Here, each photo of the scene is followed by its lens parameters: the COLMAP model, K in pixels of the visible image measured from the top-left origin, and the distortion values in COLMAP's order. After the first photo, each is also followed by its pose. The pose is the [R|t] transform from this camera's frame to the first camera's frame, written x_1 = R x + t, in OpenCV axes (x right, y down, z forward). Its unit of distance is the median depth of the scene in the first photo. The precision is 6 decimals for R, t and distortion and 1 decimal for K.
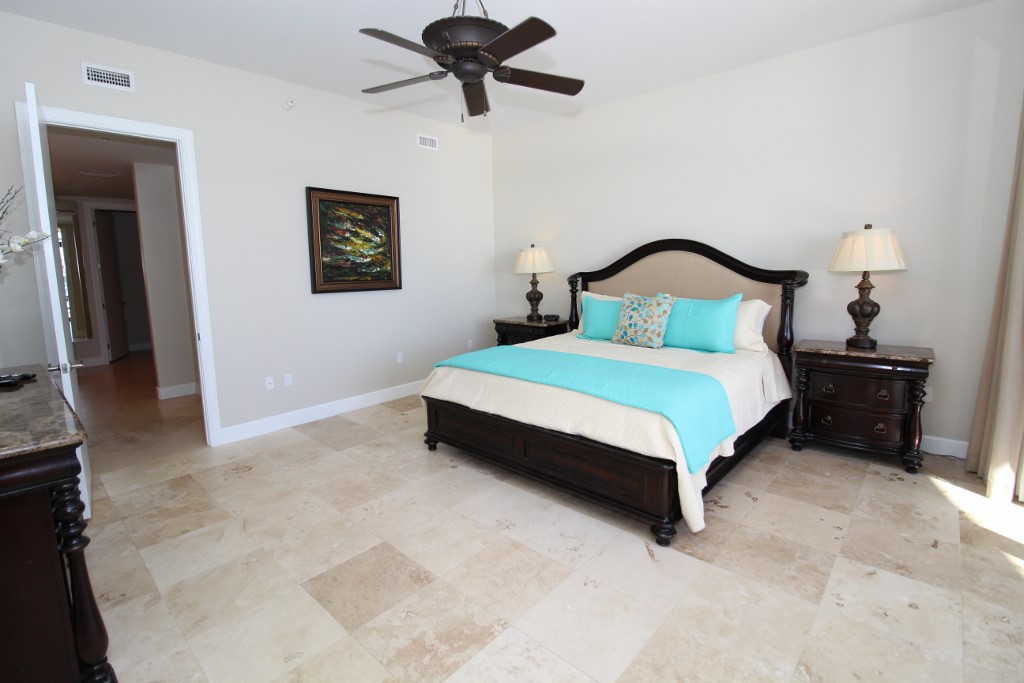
lens RADIAL K [[472.4, 0, 513.5], [0, 472.4, 327.3], [0, 0, 1]] dist [0.001994, -0.013880]
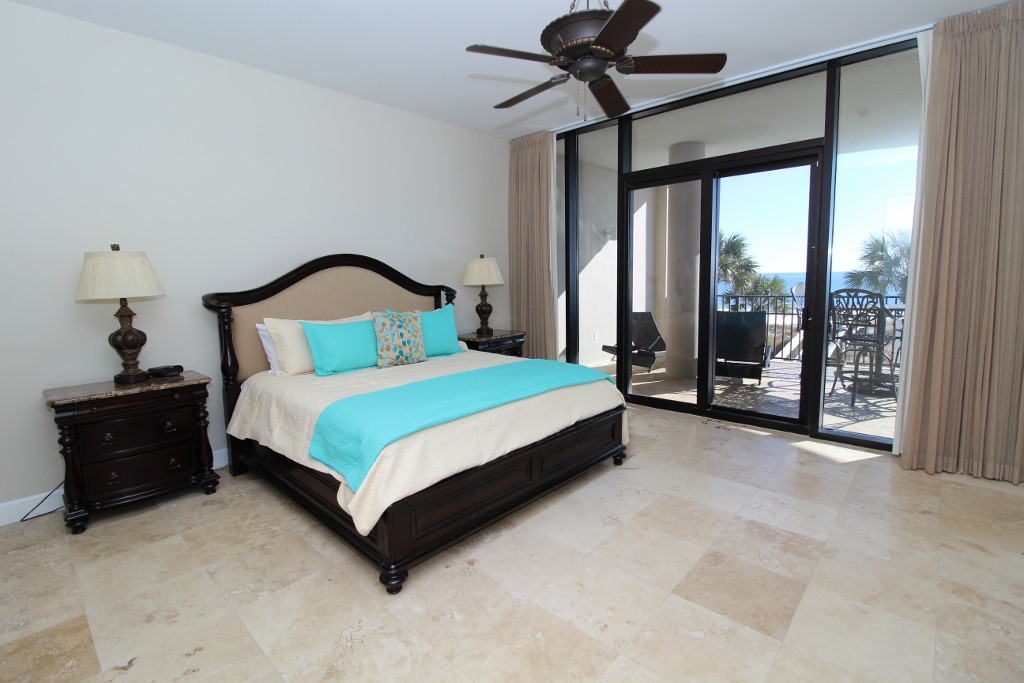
lens RADIAL K [[472.4, 0, 513.5], [0, 472.4, 327.3], [0, 0, 1]] dist [0.001994, -0.013880]
pose [[0.002435, -0.084540, 0.996417, -0.690821], [0.148220, 0.985444, 0.083247, -0.082157], [-0.988951, 0.147487, 0.014930, 0.768263]]
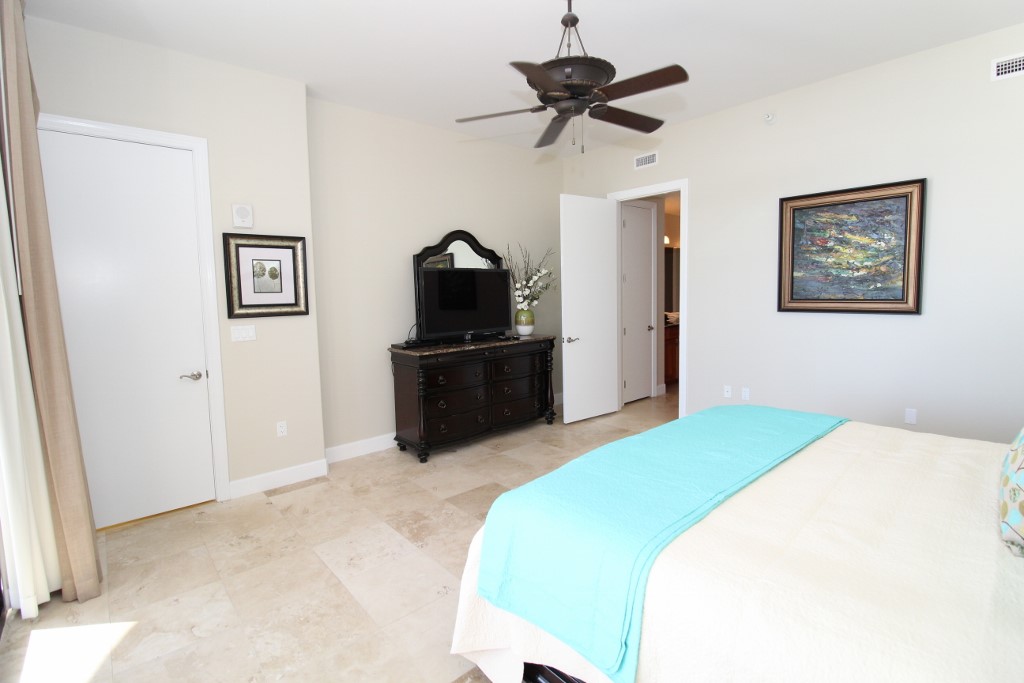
lens RADIAL K [[472.4, 0, 513.5], [0, 472.4, 327.3], [0, 0, 1]] dist [0.001994, -0.013880]
pose [[-0.106527, 0.097483, -0.989520, 0.631123], [-0.102662, 0.988785, 0.108462, -0.099982], [0.988996, 0.113140, -0.095324, 0.650345]]
